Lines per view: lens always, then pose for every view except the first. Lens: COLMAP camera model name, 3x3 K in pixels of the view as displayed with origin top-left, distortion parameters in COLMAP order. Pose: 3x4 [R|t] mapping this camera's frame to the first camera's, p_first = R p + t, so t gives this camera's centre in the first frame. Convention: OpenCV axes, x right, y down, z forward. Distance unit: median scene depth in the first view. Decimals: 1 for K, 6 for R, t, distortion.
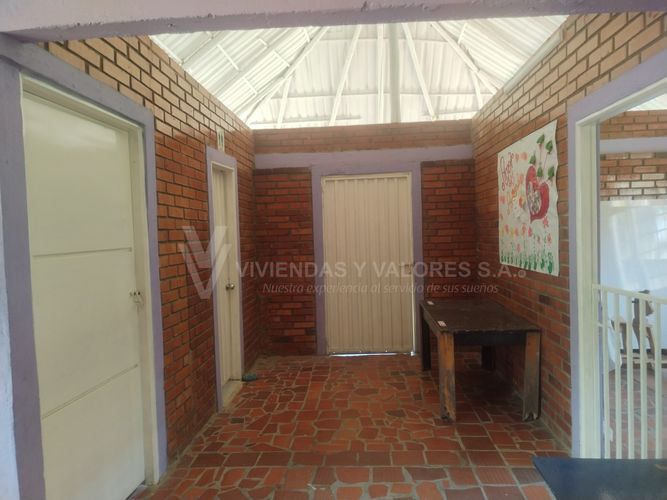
lens RADIAL K [[486.4, 0, 334.6], [0, 486.4, 253.7], [0, 0, 1]] dist [0.024787, -0.035445]
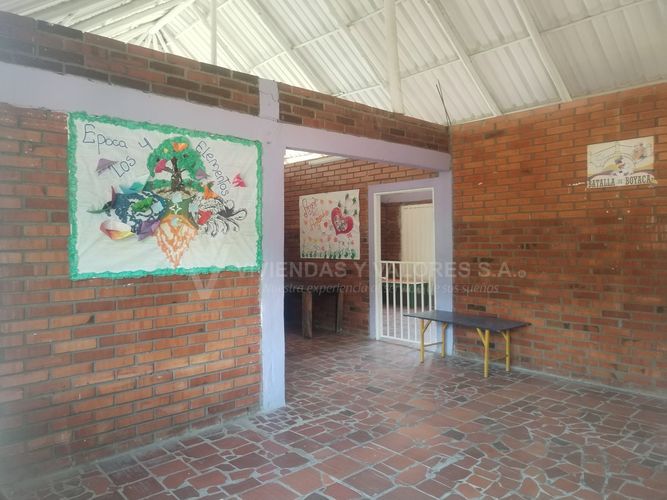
lens RADIAL K [[486.4, 0, 331.9], [0, 486.4, 251.8], [0, 0, 1]] dist [0.024787, -0.035445]
pose [[0.698479, 0.013330, 0.715506, -1.155416], [0.013585, 0.999399, -0.031881, 0.076423], [-0.715501, 0.031988, 0.697879, -0.429491]]
